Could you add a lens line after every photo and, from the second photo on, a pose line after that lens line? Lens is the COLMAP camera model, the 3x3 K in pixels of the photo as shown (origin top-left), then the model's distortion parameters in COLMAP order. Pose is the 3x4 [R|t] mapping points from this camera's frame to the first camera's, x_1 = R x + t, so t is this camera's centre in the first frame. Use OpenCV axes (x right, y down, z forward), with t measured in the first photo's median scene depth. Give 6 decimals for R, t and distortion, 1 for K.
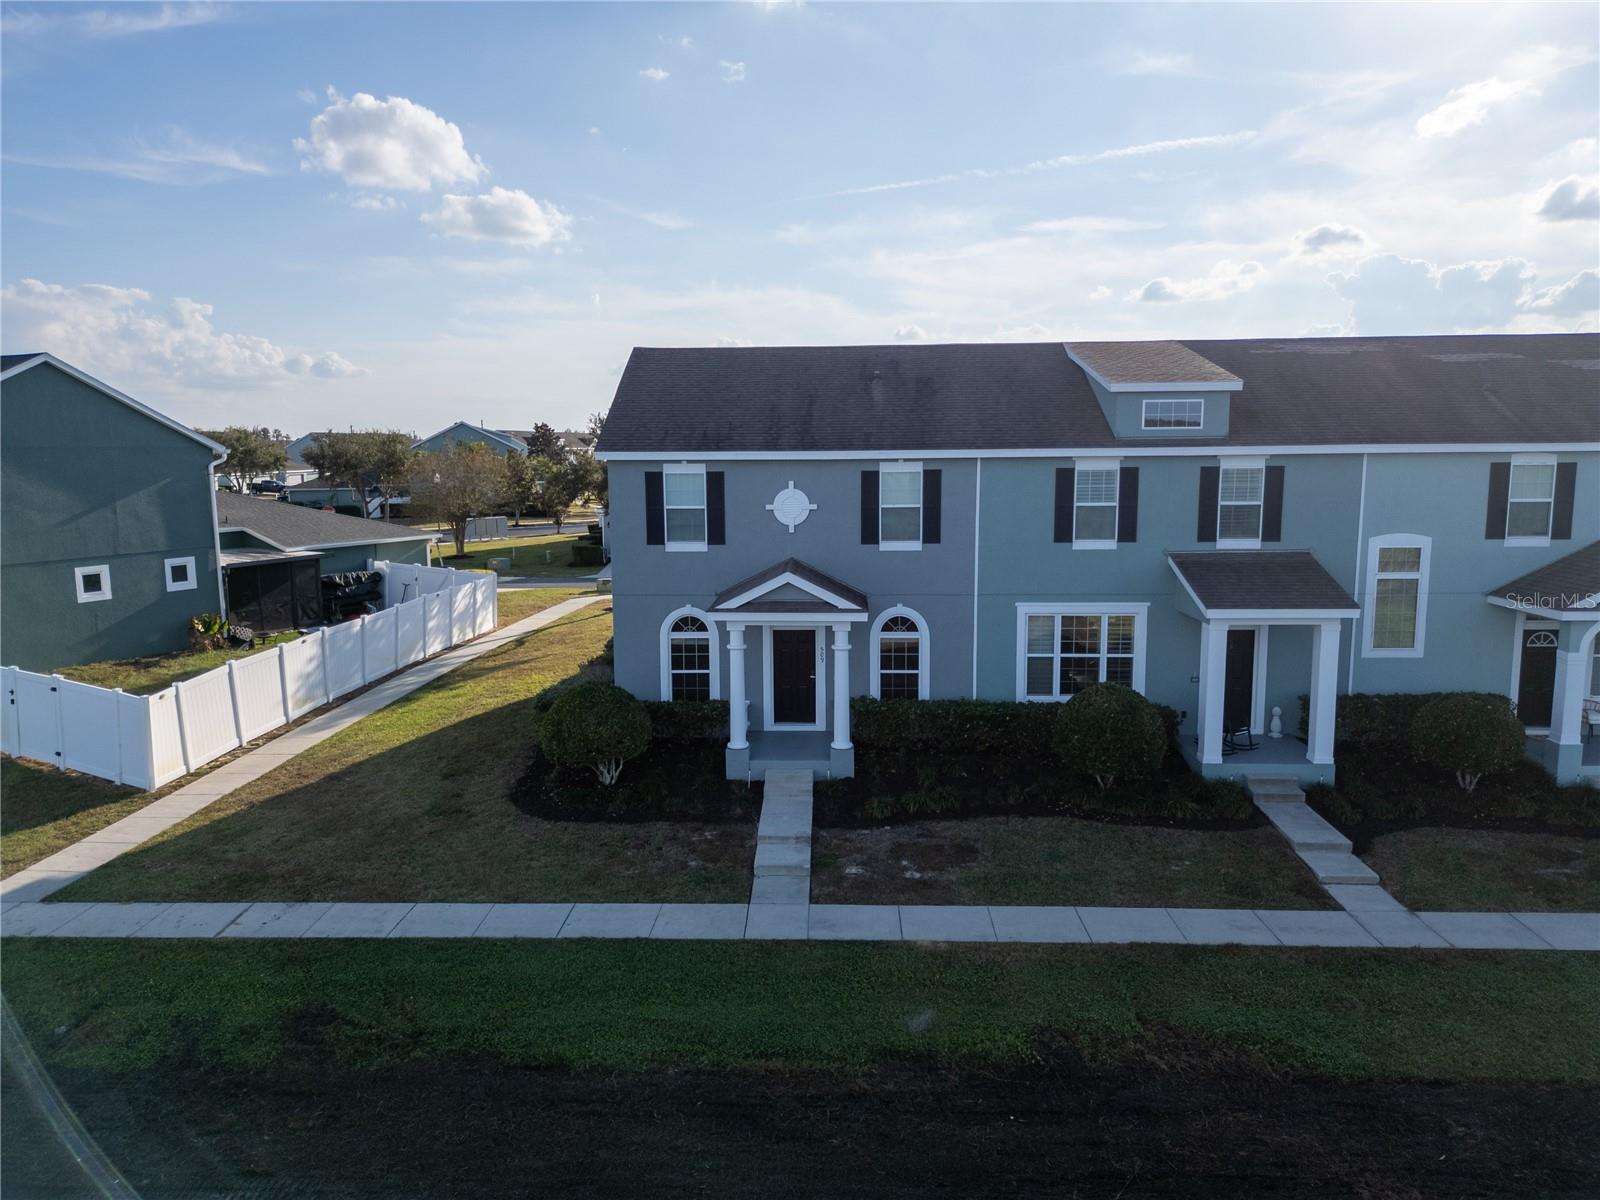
lens RADIAL K [[1117.6, 0, 800.0], [0, 1117.6, 600.0], [0, 0, 1]] dist [0.087558, -0.093955]
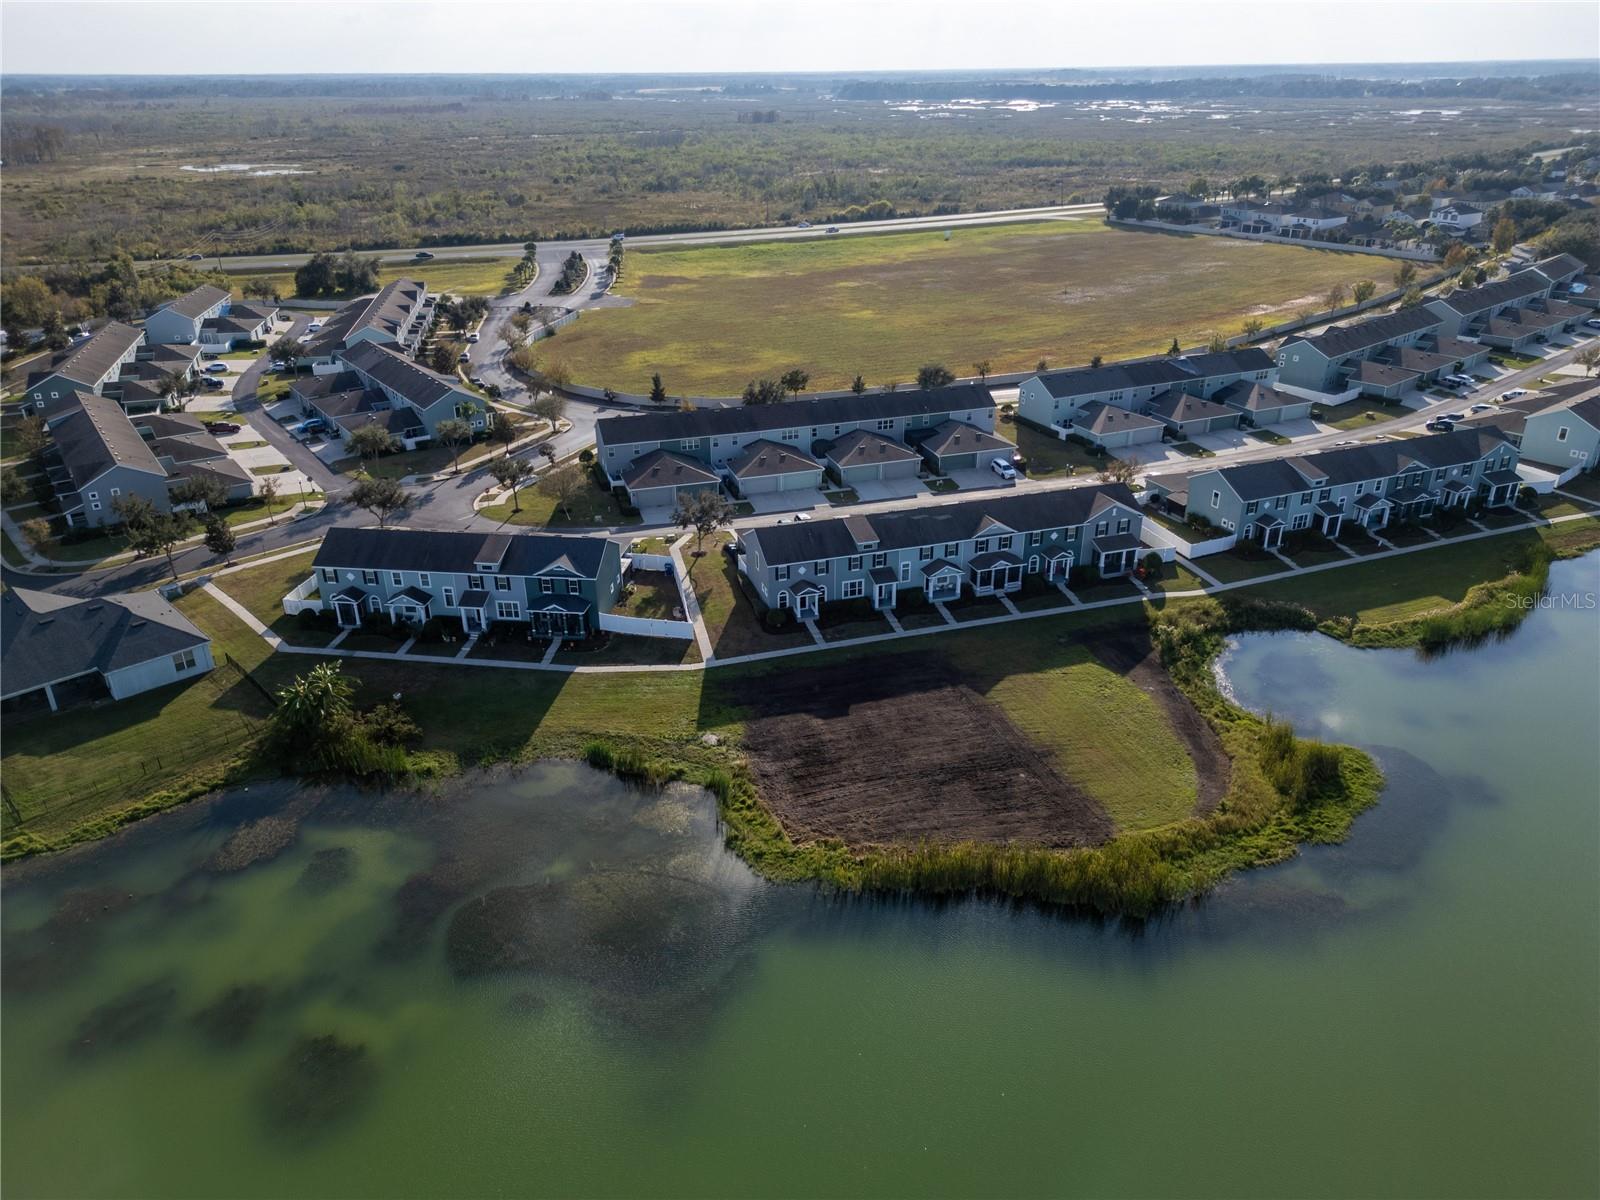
lens RADIAL K [[1126.3, 0, 800.0], [0, 1126.3, 600.0], [0, 0, 1]] dist [0.067483, -0.065487]
pose [[0.941278, -0.143946, 0.305410, -1.684921], [0.048021, 0.952444, 0.300906, -1.574565], [-0.334200, -0.268570, 0.903427, -3.891215]]
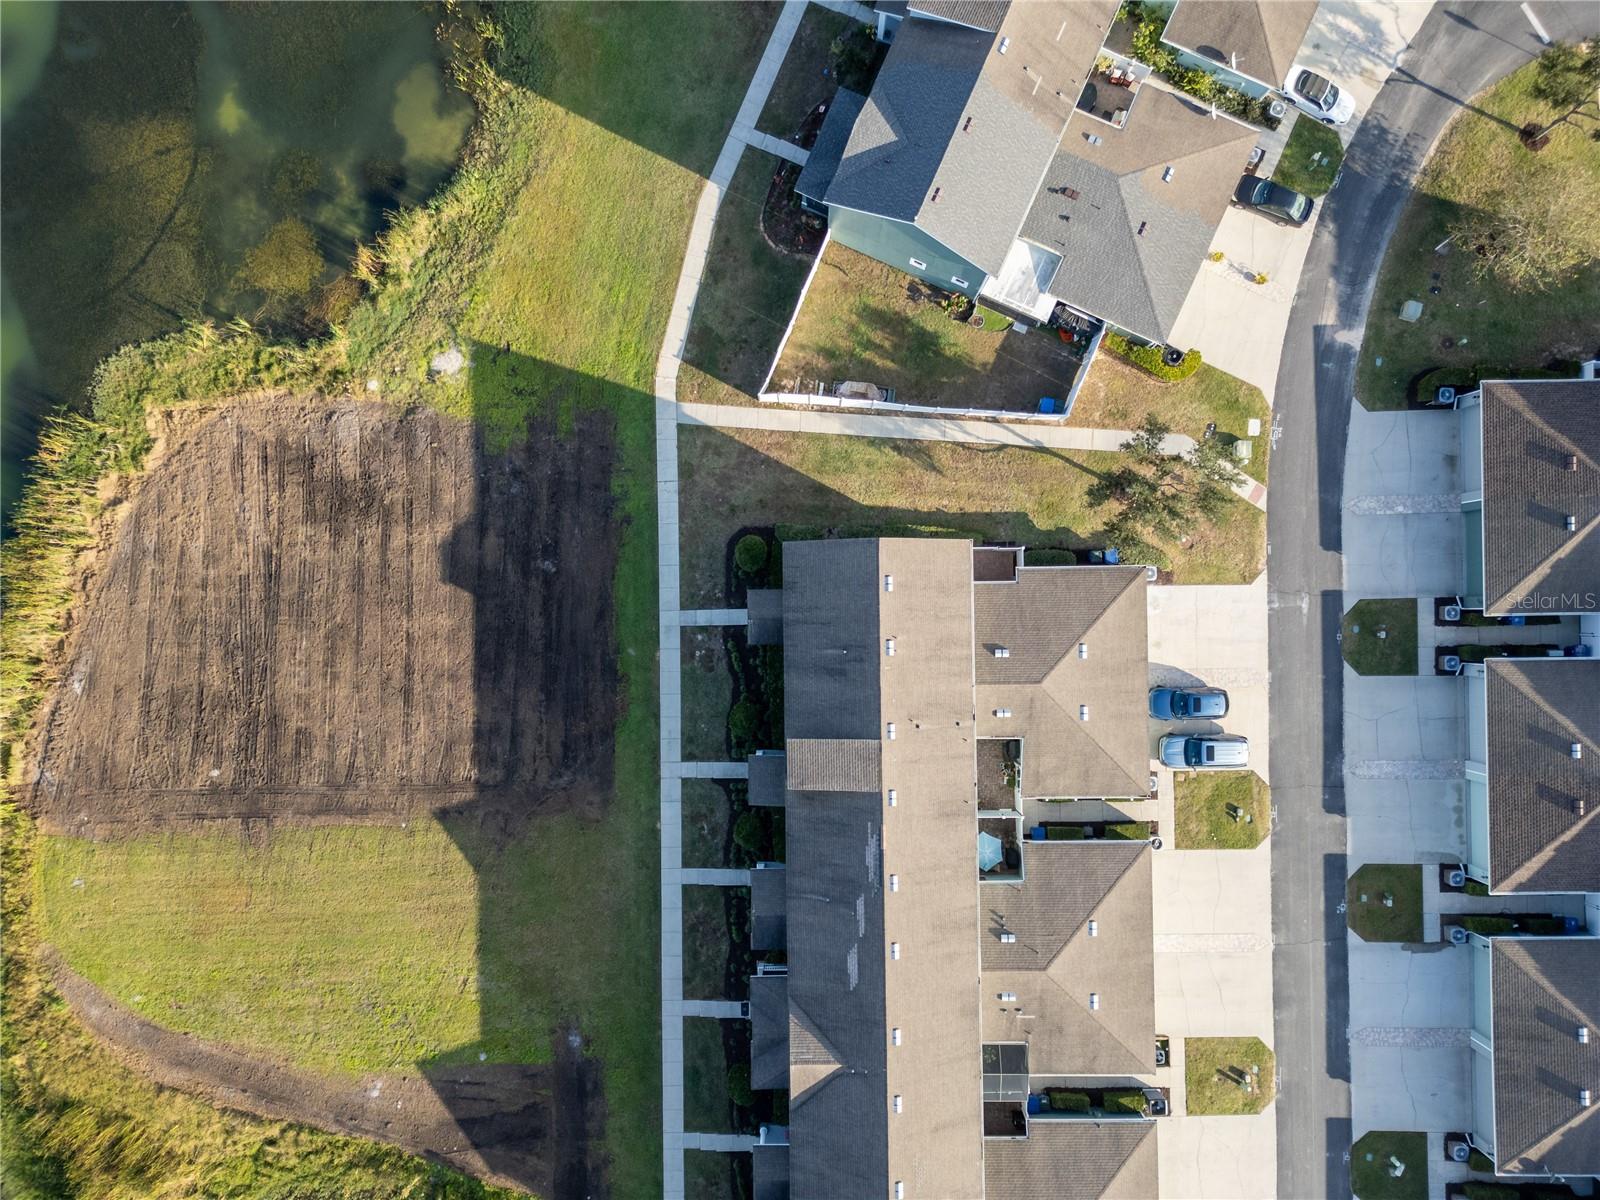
lens RADIAL K [[1128.5, 0, 799.5], [0, 1128.5, 603.2], [0, 0, 1]] dist [0.043204, -0.027631]
pose [[0.046729, 0.998907, 0.001127, -0.041410], [-0.123532, 0.004659, 0.992330, -2.759037], [0.991240, -0.046510, 0.123615, 0.713741]]
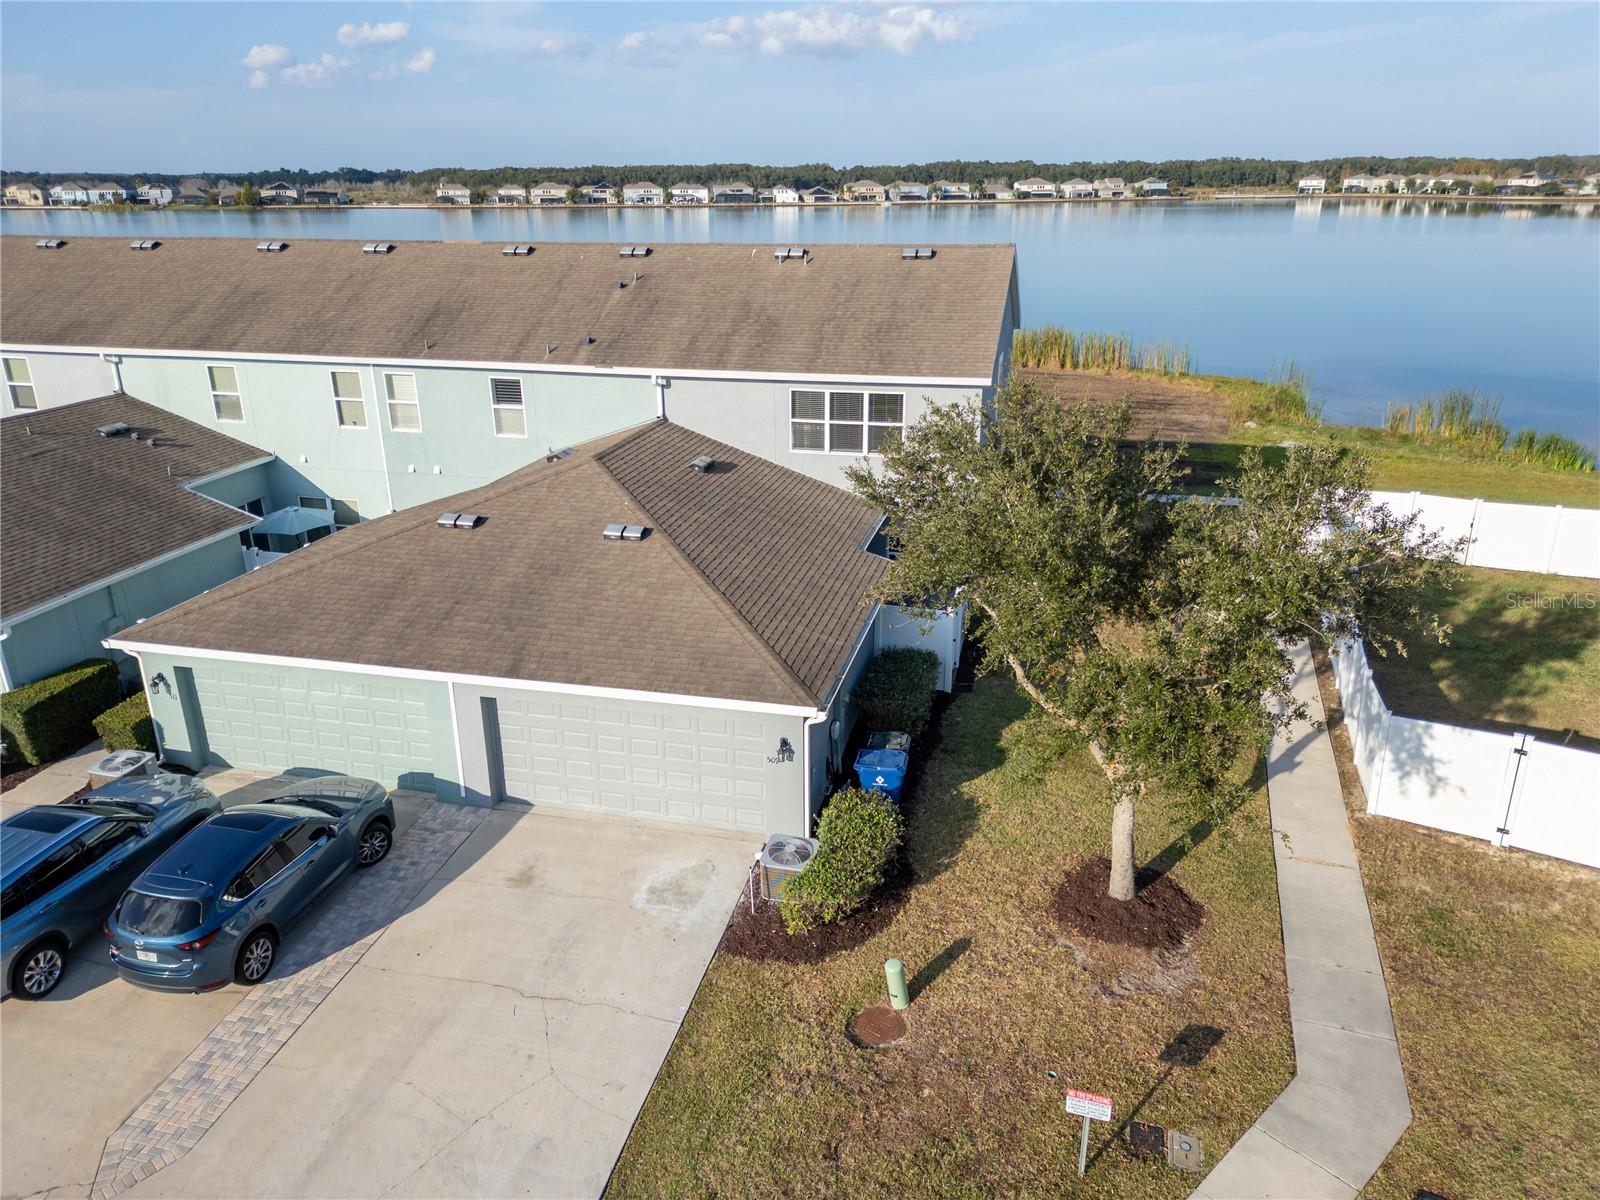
lens RADIAL K [[1126.3, 0, 800.0], [0, 1126.3, 600.0], [0, 0, 1]] dist [0.067483, -0.065487]
pose [[-0.978083, -0.055961, 0.200555, -0.220048], [0.044606, 0.884528, 0.464349, -0.513502], [-0.203382, 0.463118, -0.862646, 2.520824]]
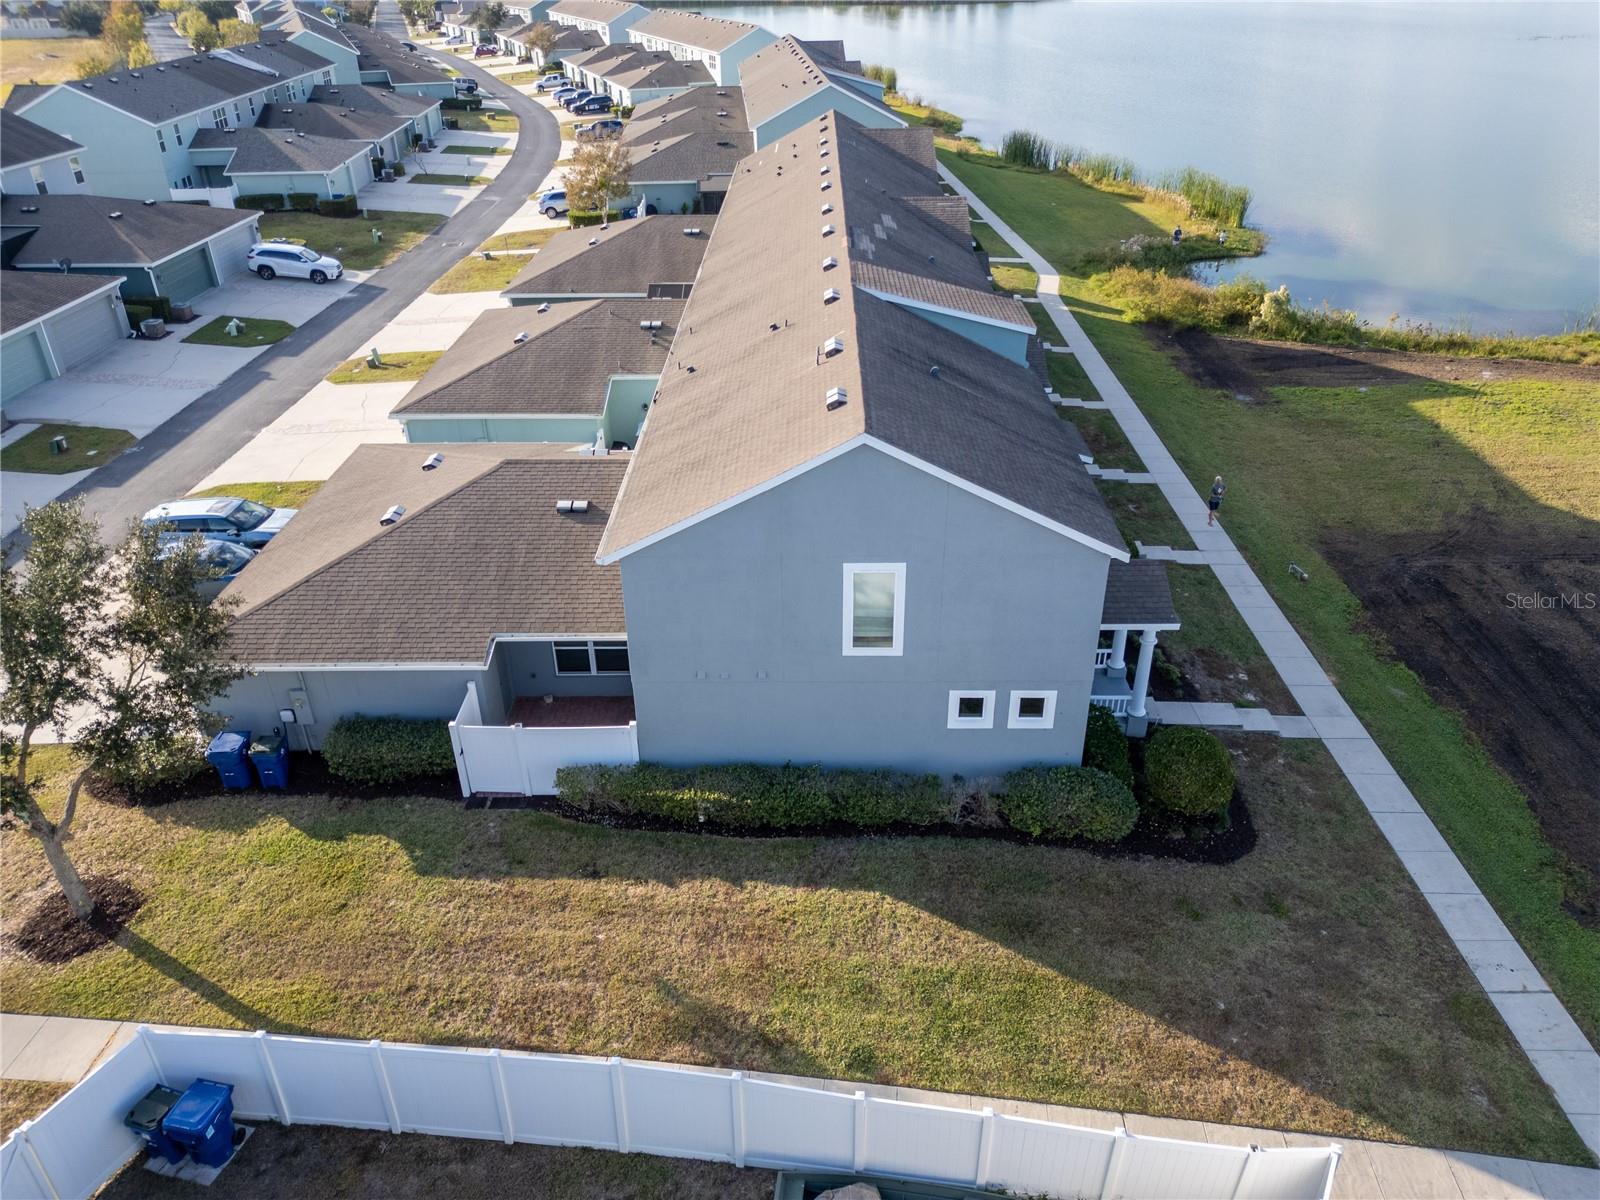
lens RADIAL K [[1117.6, 0, 800.0], [0, 1117.6, 600.0], [0, 0, 1]] dist [0.087558, -0.093955]
pose [[-0.021286, -0.491836, 0.870428, -1.006425], [0.147826, 0.859507, 0.489280, -0.599363], [-0.988784, 0.139087, 0.054411, 1.230888]]
